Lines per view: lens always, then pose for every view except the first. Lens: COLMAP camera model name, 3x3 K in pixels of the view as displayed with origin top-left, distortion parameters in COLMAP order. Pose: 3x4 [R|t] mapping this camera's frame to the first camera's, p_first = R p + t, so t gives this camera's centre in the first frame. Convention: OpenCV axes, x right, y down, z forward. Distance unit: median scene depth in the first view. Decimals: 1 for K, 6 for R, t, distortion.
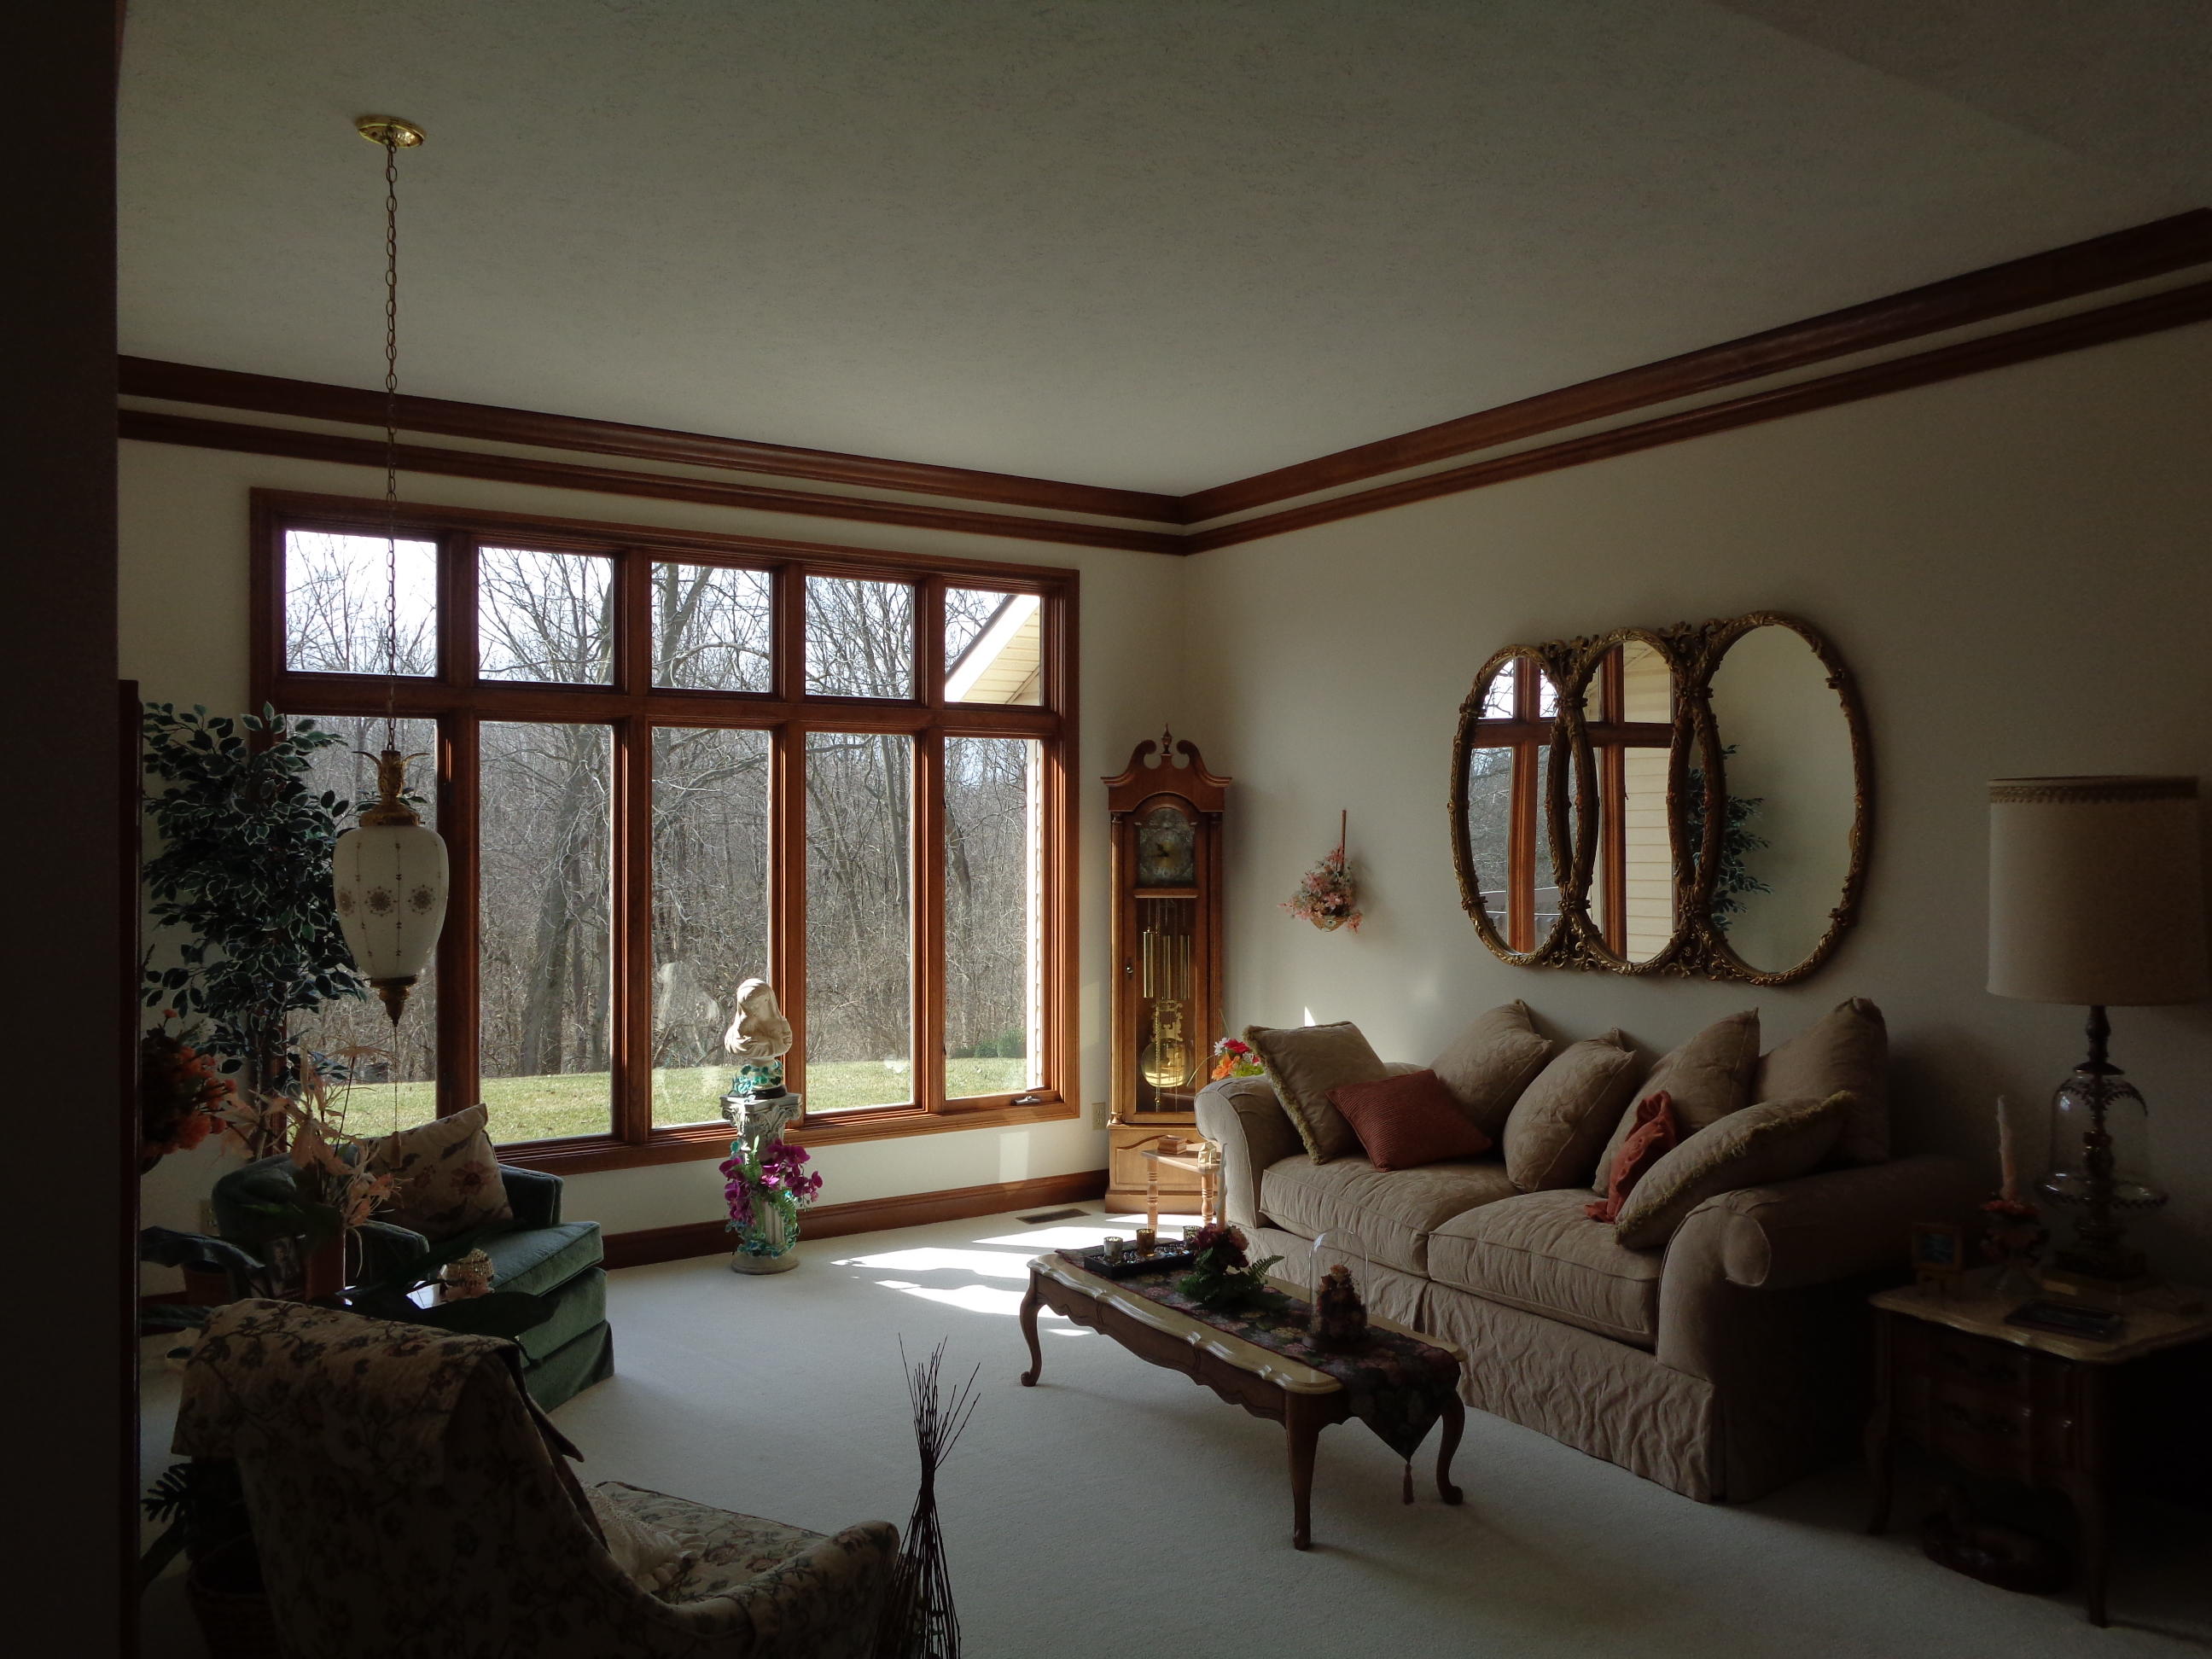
lens RADIAL K [[1666.1, 0, 1114.5], [0, 1666.1, 827.9], [0, 0, 1]] dist [0.009986, 0.002621]
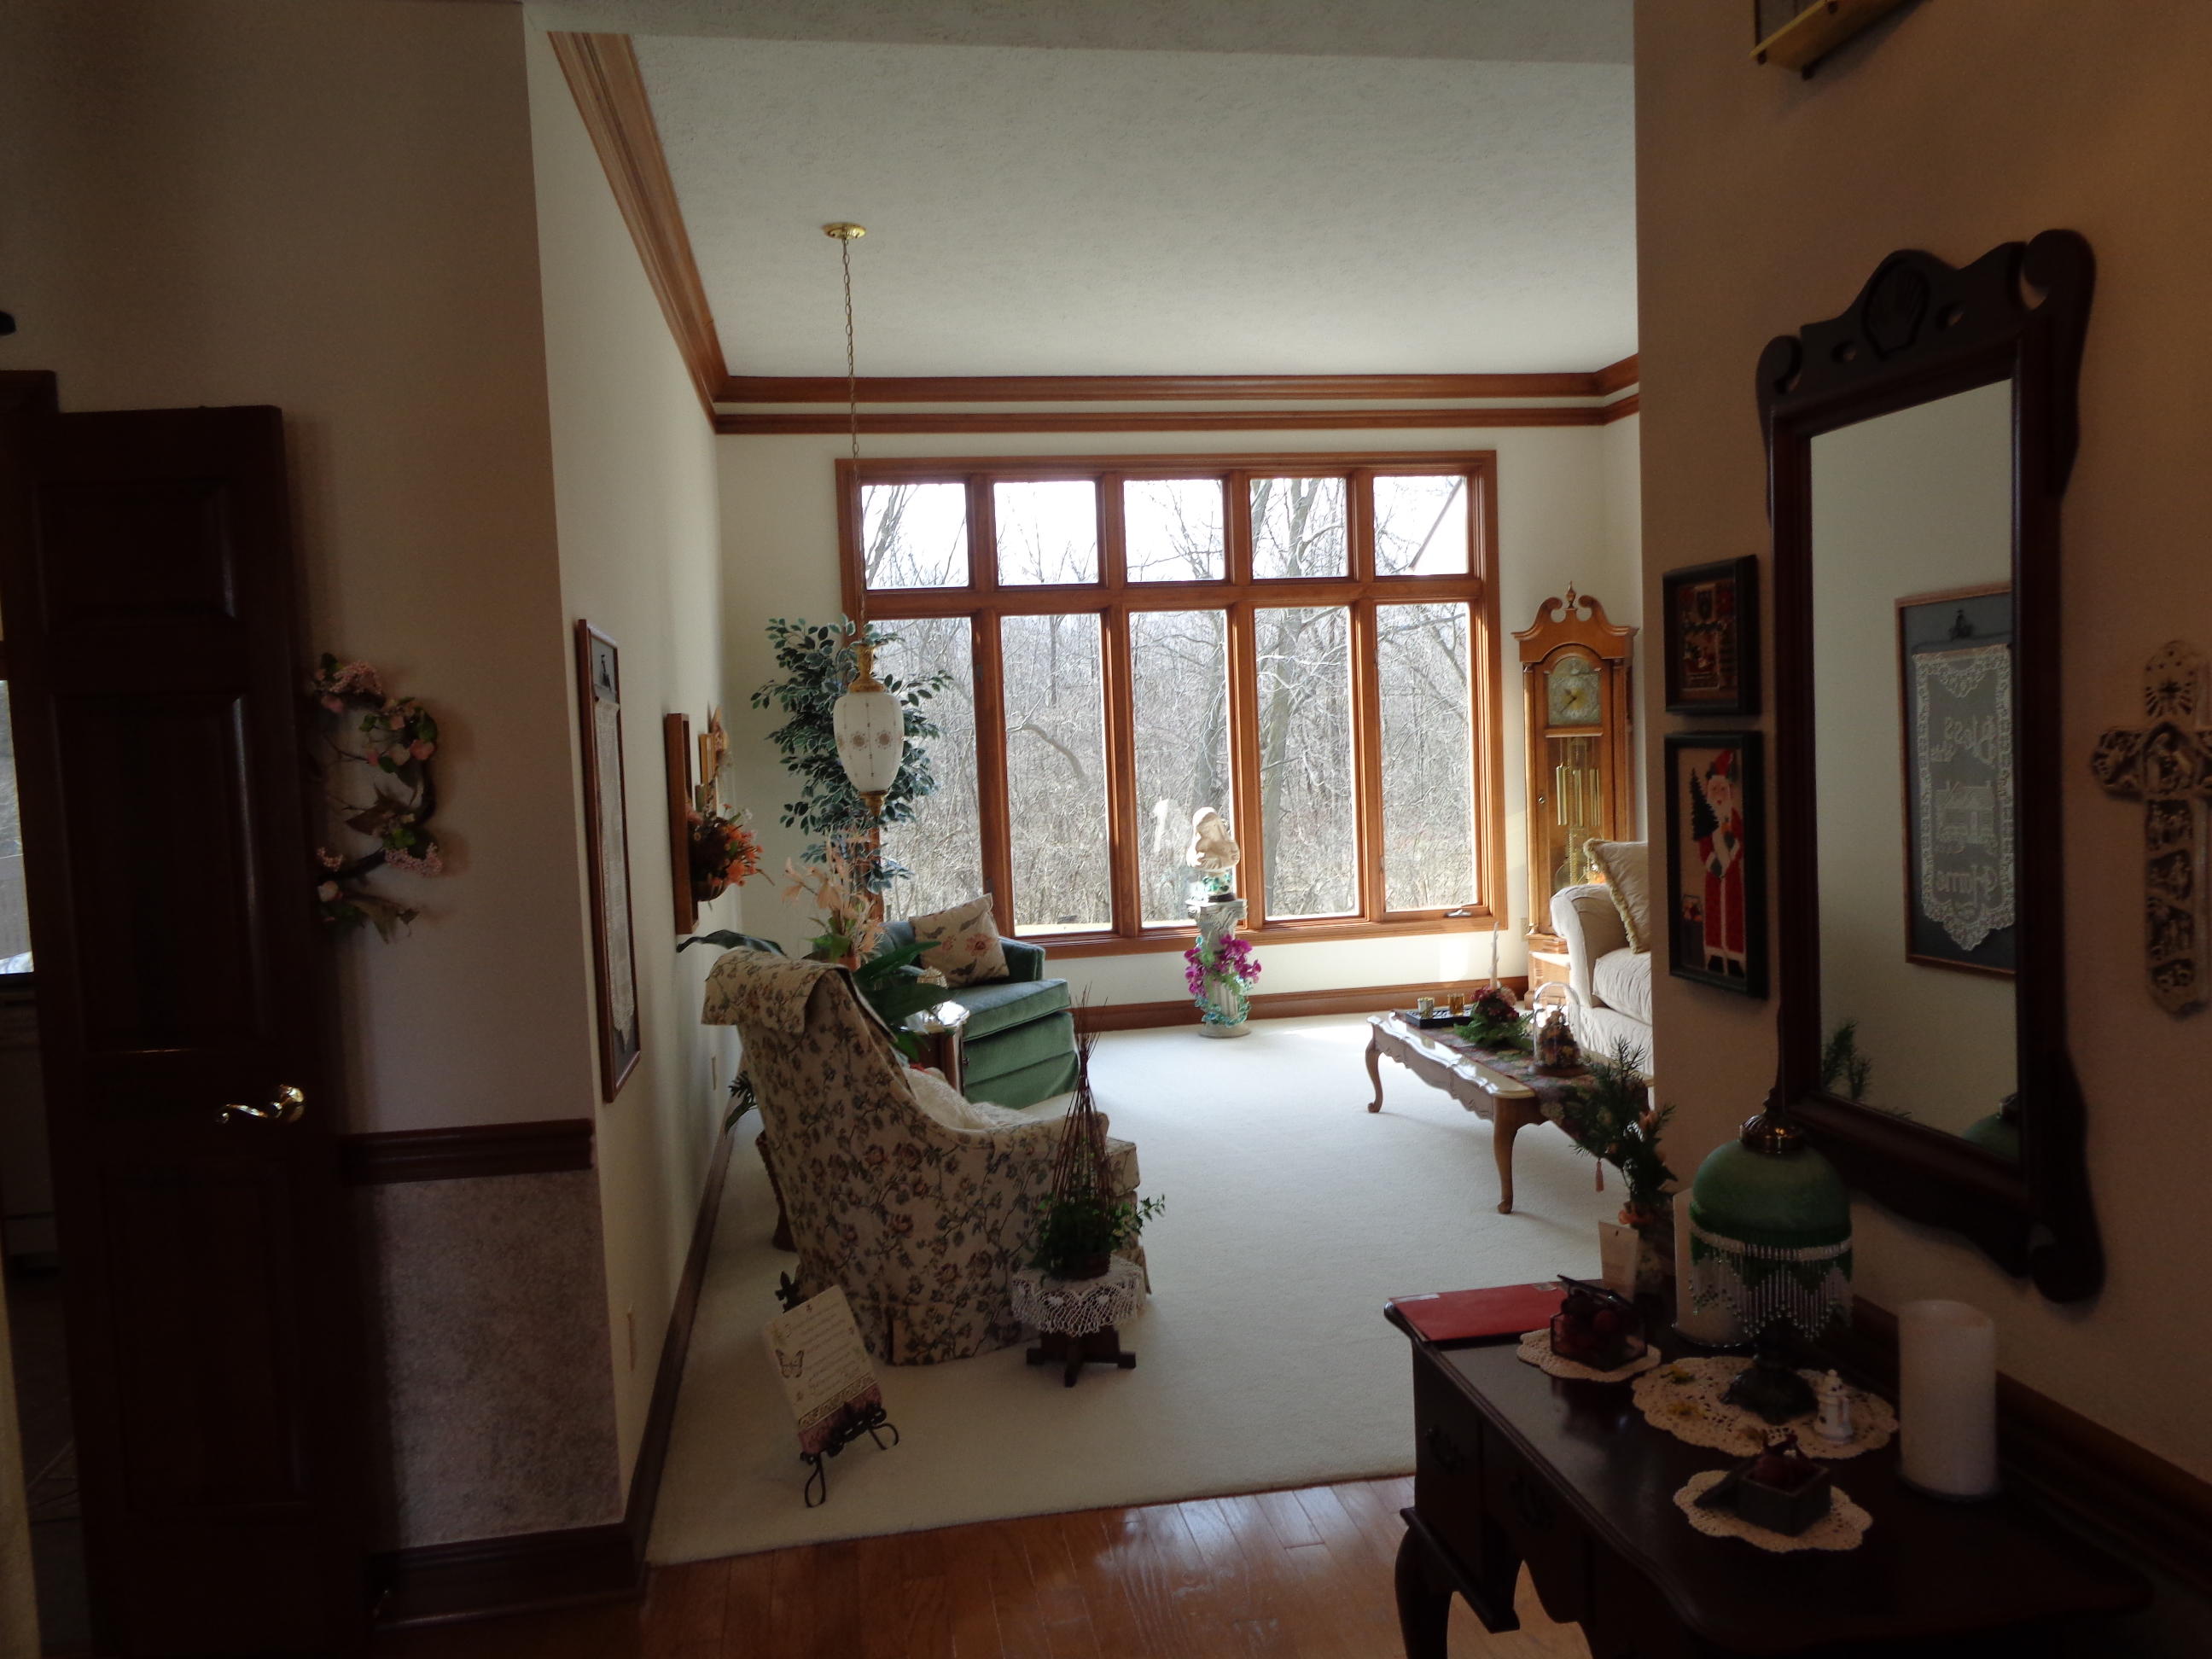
lens RADIAL K [[1642.5, 0, 1111.2], [0, 1642.5, 826.1], [0, 0, 1]] dist [-0.016053, 0.003984]
pose [[0.920758, -0.010883, -0.389982, 0.205251], [0.040949, 0.996785, 0.068864, 0.015233], [0.387979, -0.079376, 0.918244, -0.175228]]
